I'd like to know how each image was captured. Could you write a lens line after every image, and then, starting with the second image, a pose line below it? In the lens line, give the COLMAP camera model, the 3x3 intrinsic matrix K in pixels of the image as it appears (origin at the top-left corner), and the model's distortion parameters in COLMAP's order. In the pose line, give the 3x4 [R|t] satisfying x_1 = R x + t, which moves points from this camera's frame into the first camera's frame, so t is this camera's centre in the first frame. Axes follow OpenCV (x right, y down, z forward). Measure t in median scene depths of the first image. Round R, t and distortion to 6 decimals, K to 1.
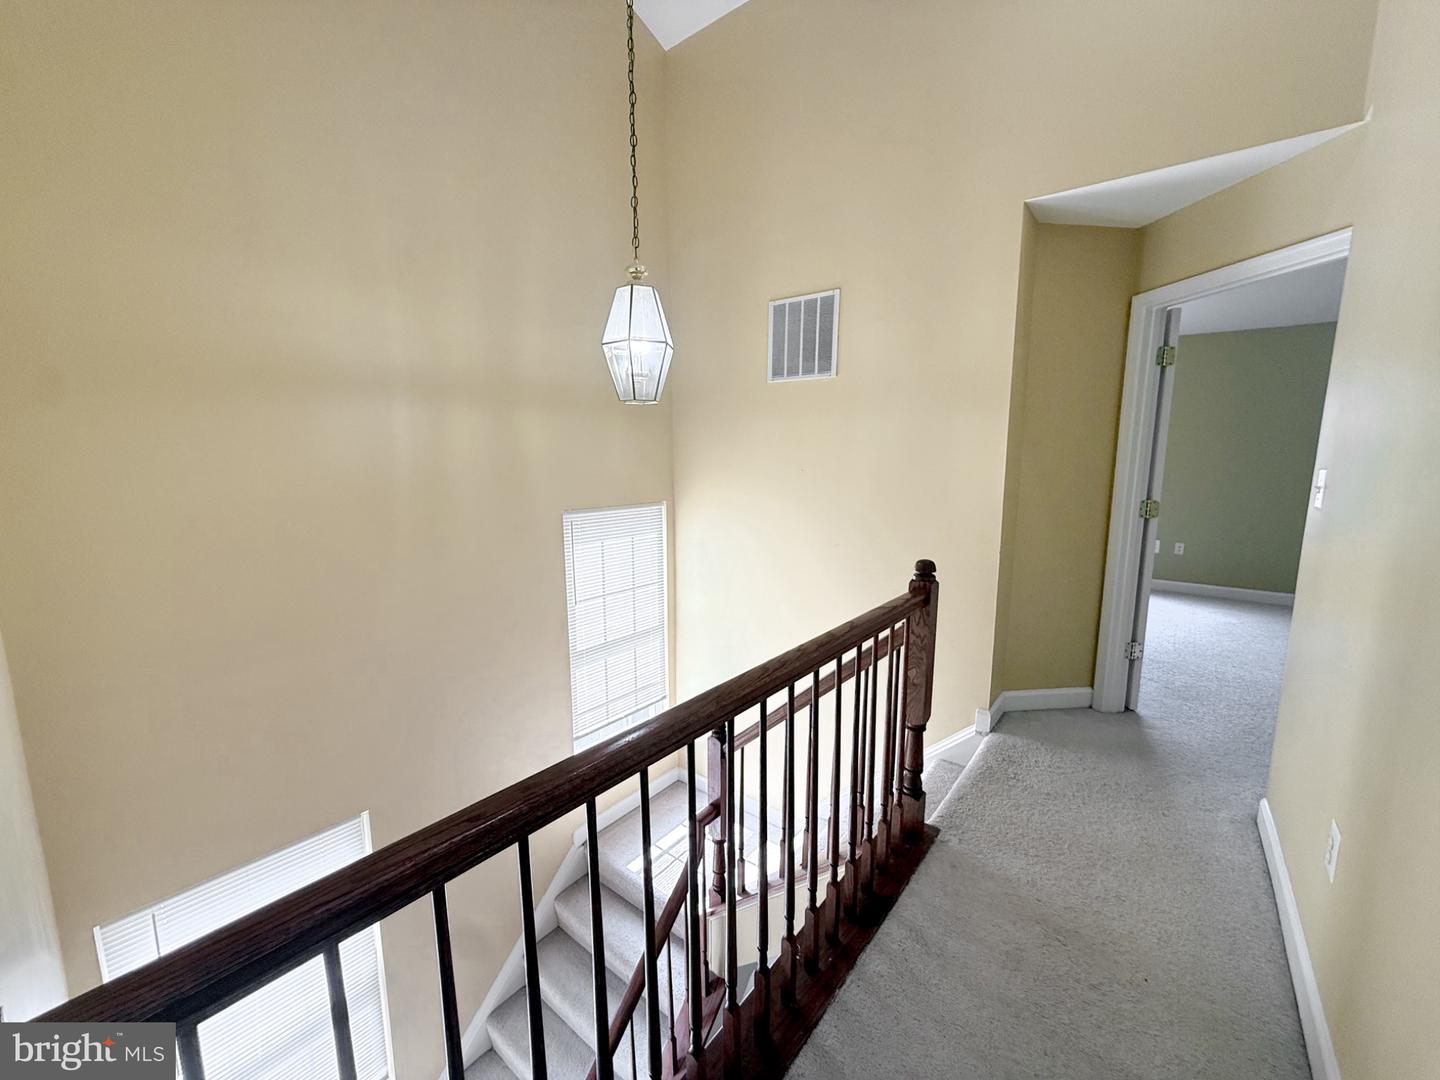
lens RADIAL K [[581.6, 0, 719.6], [0, 581.6, 520.8], [0, 0, 1]] dist [-0.000352, 0.000085]
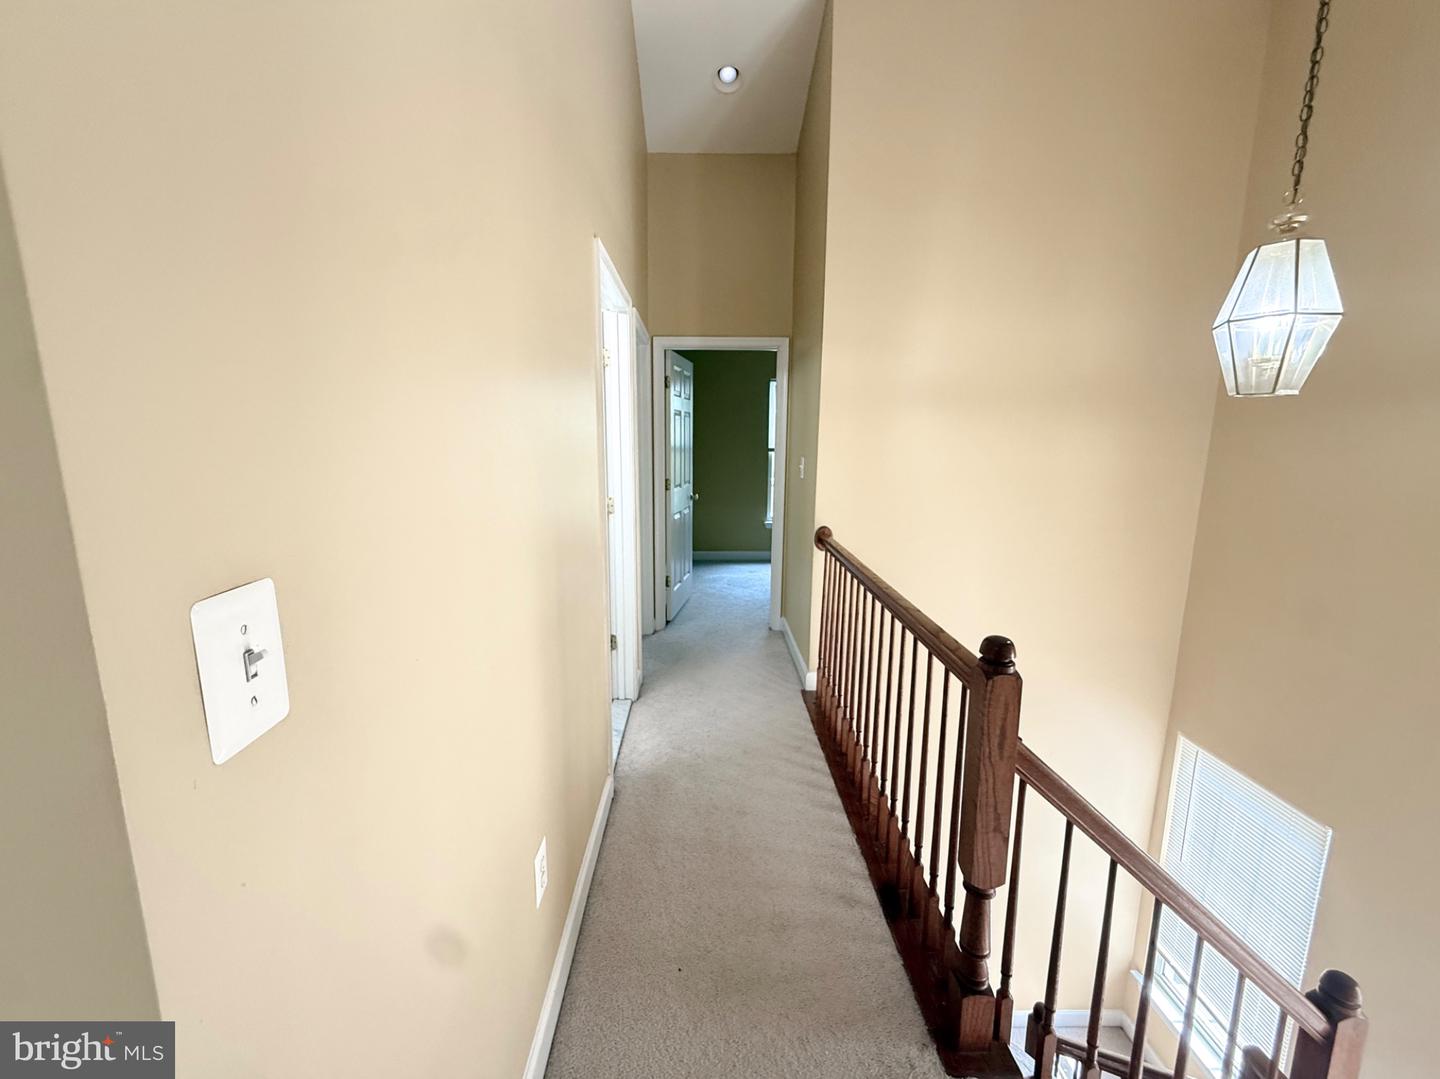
lens RADIAL K [[580.2, 0, 719.1], [0, 580.2, 534.1], [0, 0, 1]] dist [0.000863, 0.000259]
pose [[-0.764586, 0.112096, -0.634699, 0.951205], [-0.094414, 0.954657, 0.282339, -0.188076], [0.637570, 0.275797, -0.719334, 1.198725]]
